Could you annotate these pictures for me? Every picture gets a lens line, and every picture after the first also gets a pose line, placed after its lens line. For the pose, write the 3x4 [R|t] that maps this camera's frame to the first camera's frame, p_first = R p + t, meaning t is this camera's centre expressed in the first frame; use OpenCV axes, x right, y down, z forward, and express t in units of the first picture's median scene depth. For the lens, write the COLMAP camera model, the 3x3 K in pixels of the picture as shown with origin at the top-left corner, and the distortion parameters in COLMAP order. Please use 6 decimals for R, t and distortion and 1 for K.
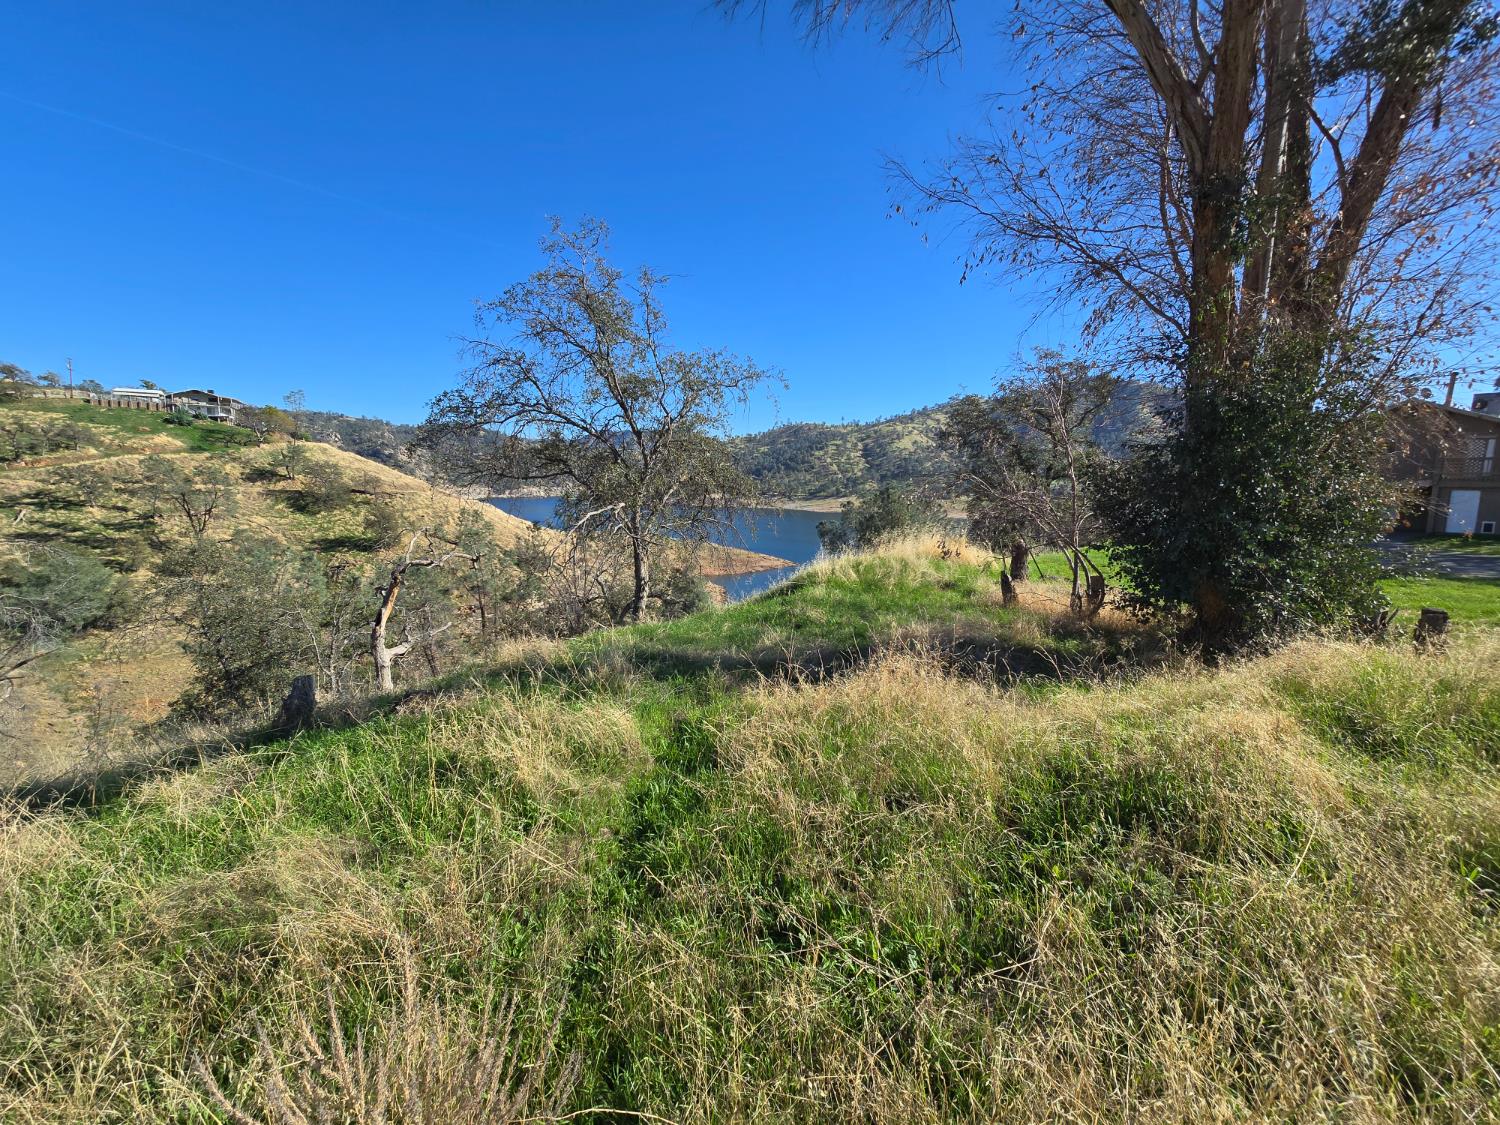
lens RADIAL K [[612.6, 0, 748.3], [0, 612.6, 561.3], [0, 0, 1]] dist [-0.003737, 0.000900]
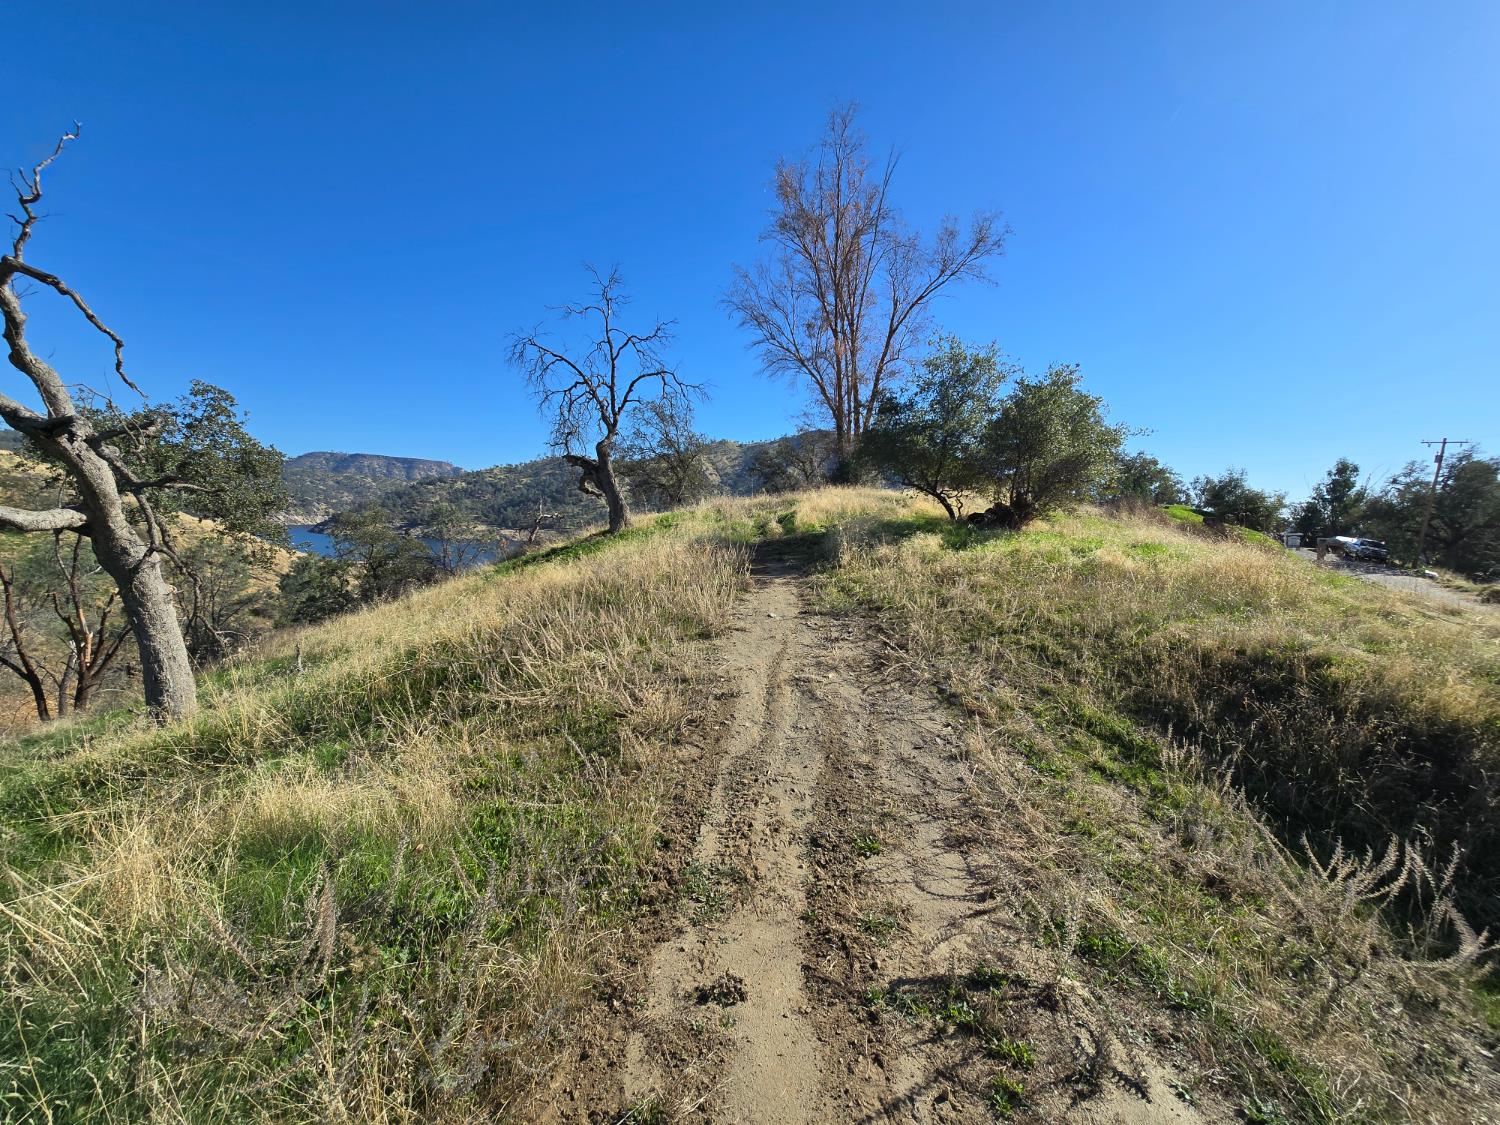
lens RADIAL K [[612.2, 0, 750.0], [0, 612.2, 562.5], [0, 0, 1]] dist [-0.002568, -0.000059]
pose [[0.927053, -0.011229, 0.374762, -0.104497], [0.031942, 0.998283, -0.049103, 0.044750], [-0.373567, 0.057492, 0.925820, -0.187500]]
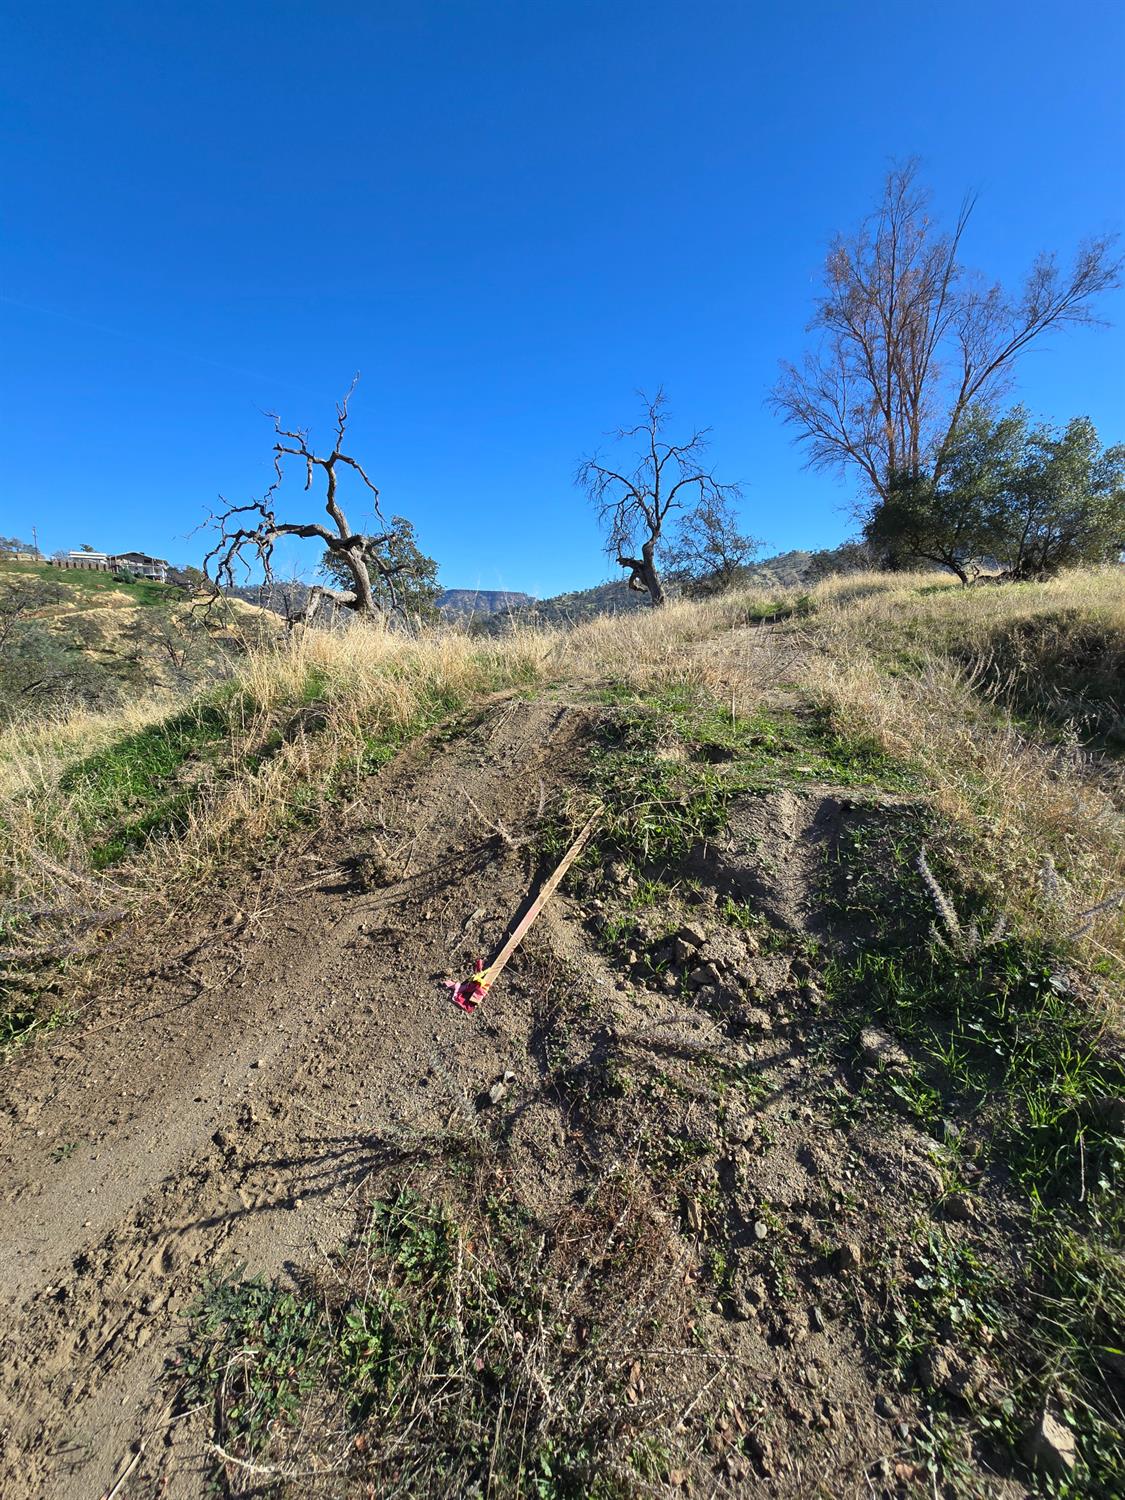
lens RADIAL K [[612.7, 0, 570.0], [0, 612.7, 753.2], [0, 0, 1]] dist [-0.001773, -0.004116]
pose [[0.999952, -0.009691, -0.001061, -0.104733], [0.009733, 0.998599, 0.052021, 0.060203], [0.000555, -0.052029, 0.998645, -0.223501]]
